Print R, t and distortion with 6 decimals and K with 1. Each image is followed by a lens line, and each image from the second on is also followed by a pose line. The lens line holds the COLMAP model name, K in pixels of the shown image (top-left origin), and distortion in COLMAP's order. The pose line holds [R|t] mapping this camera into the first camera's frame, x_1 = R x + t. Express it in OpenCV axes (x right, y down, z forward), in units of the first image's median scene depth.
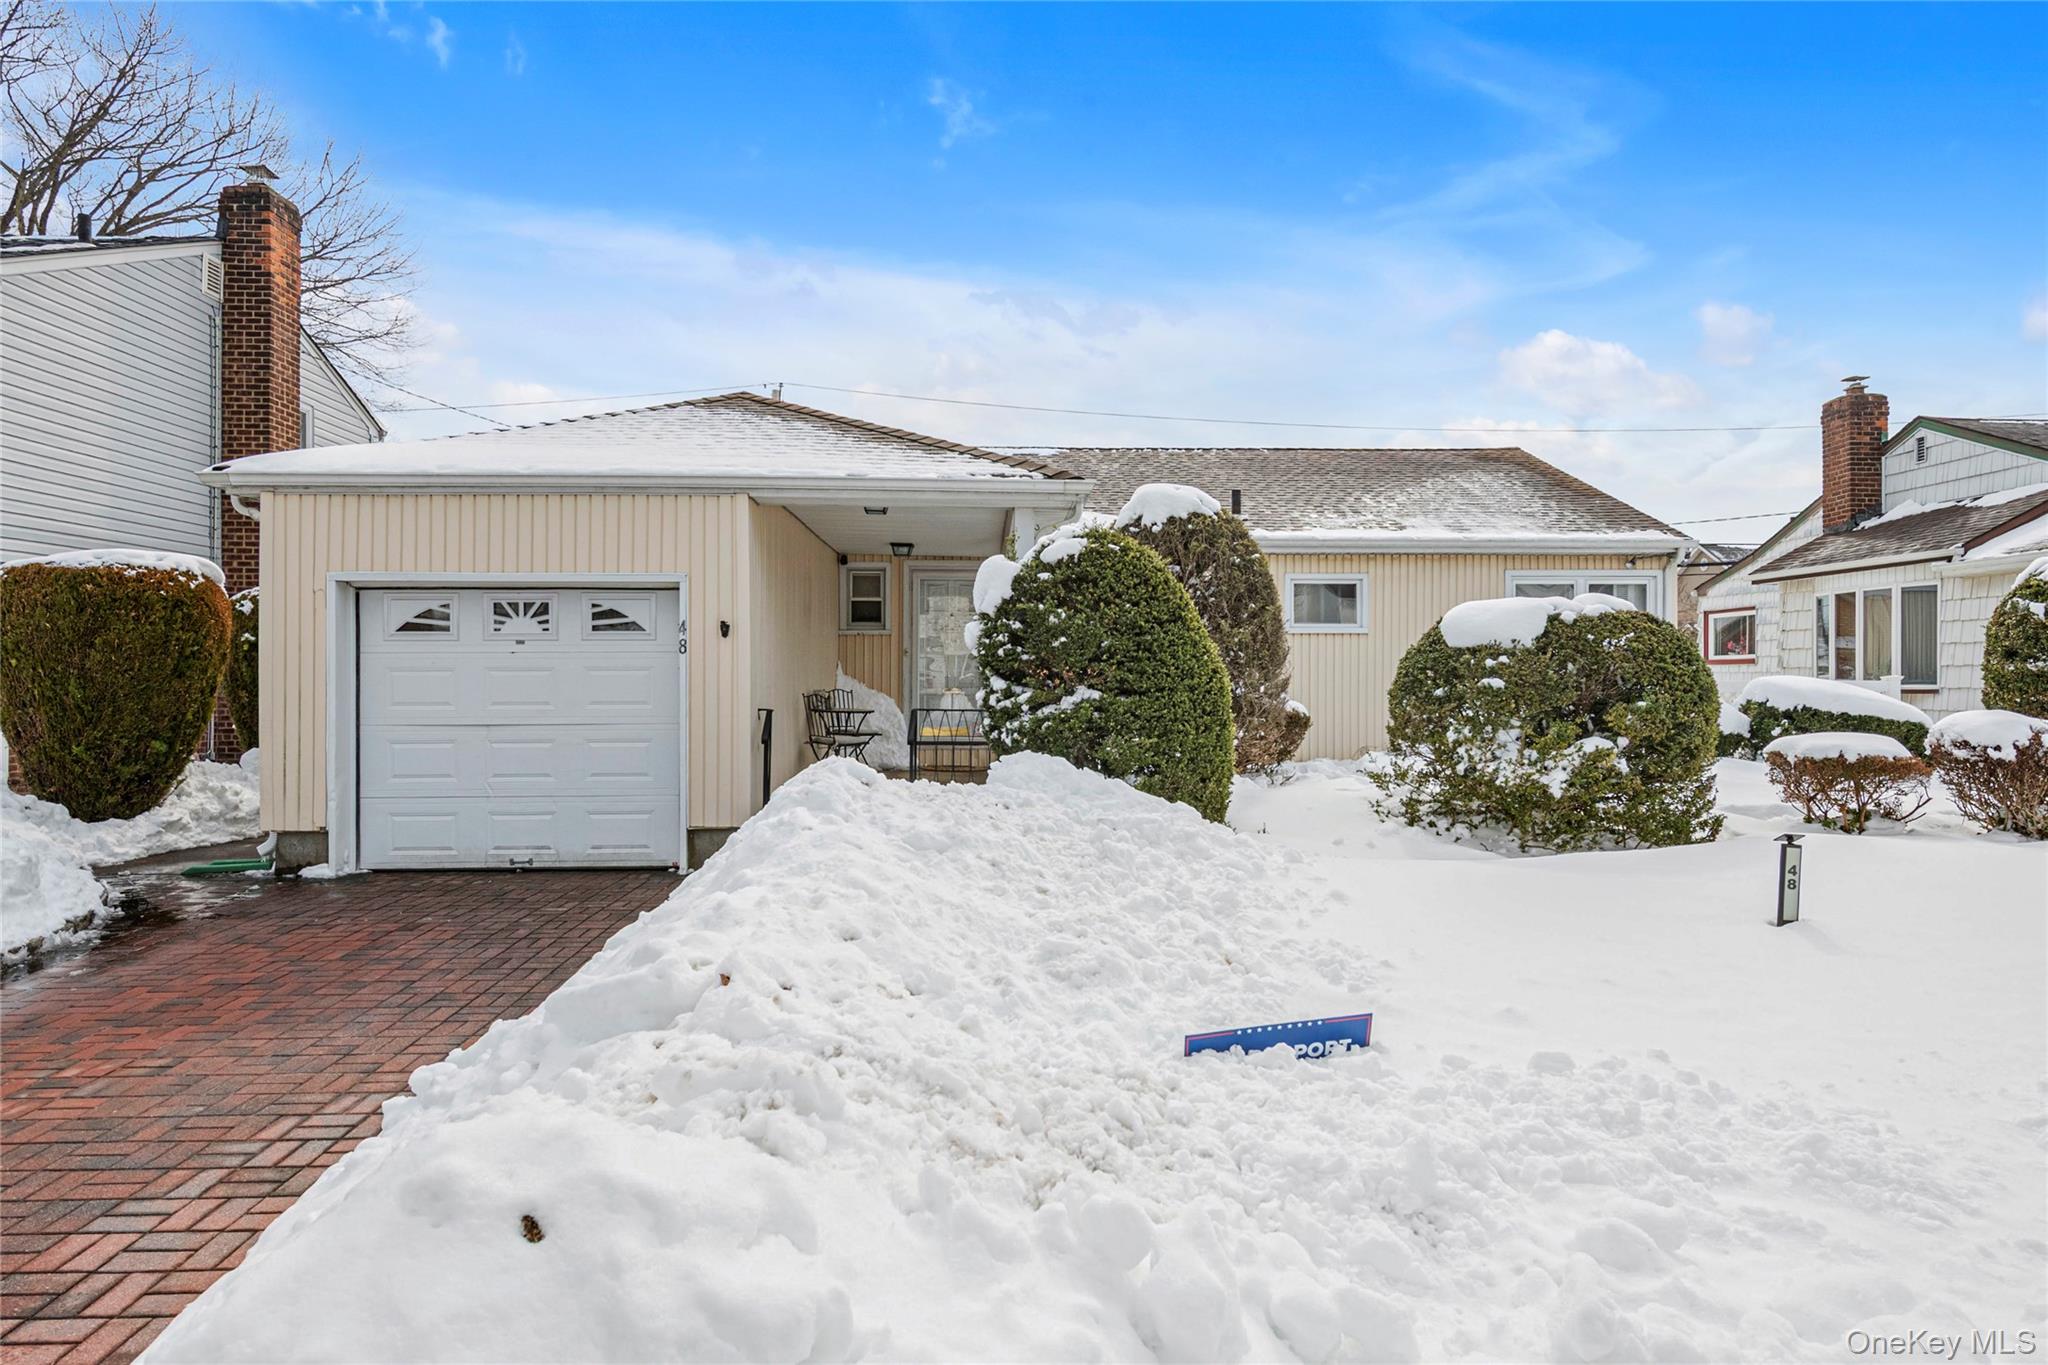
lens RADIAL K [[1175.1, 0, 1024.8], [0, 1175.1, 682.8], [0, 0, 1]] dist [-0.004693, -0.000761]
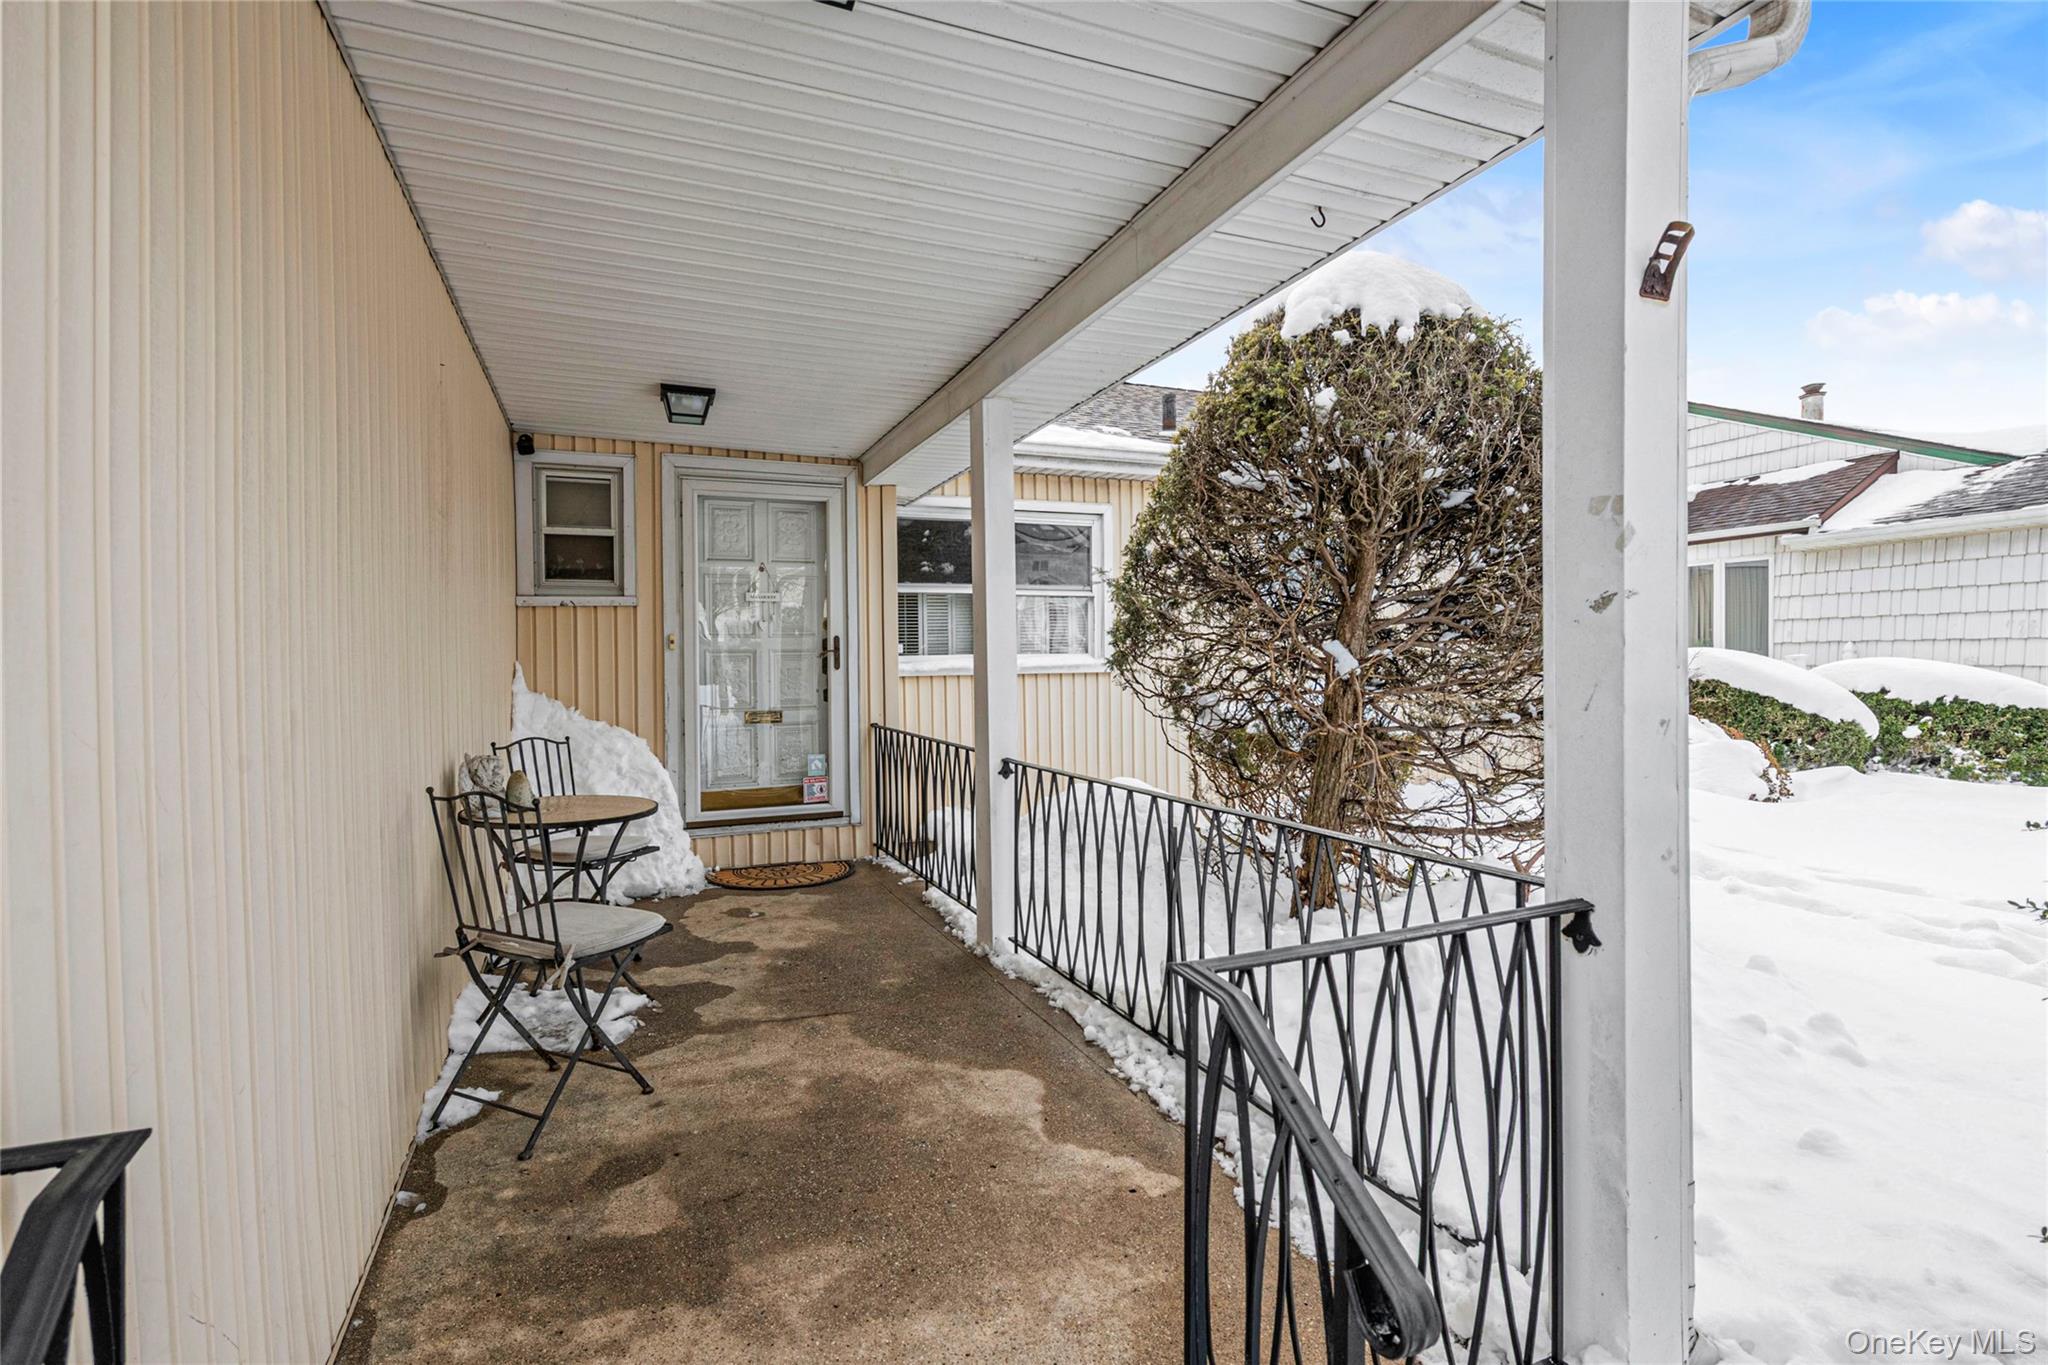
lens RADIAL K [[975.9, 0, 1029.7], [0, 975.9, 662.6], [0, 0, 1]] dist [0.001304, 0.000111]
pose [[0.933707, -0.020156, 0.357470, -0.107341], [0.021238, 0.999774, 0.000900, -0.014825], [-0.357407, 0.006752, 0.933924, 0.569495]]
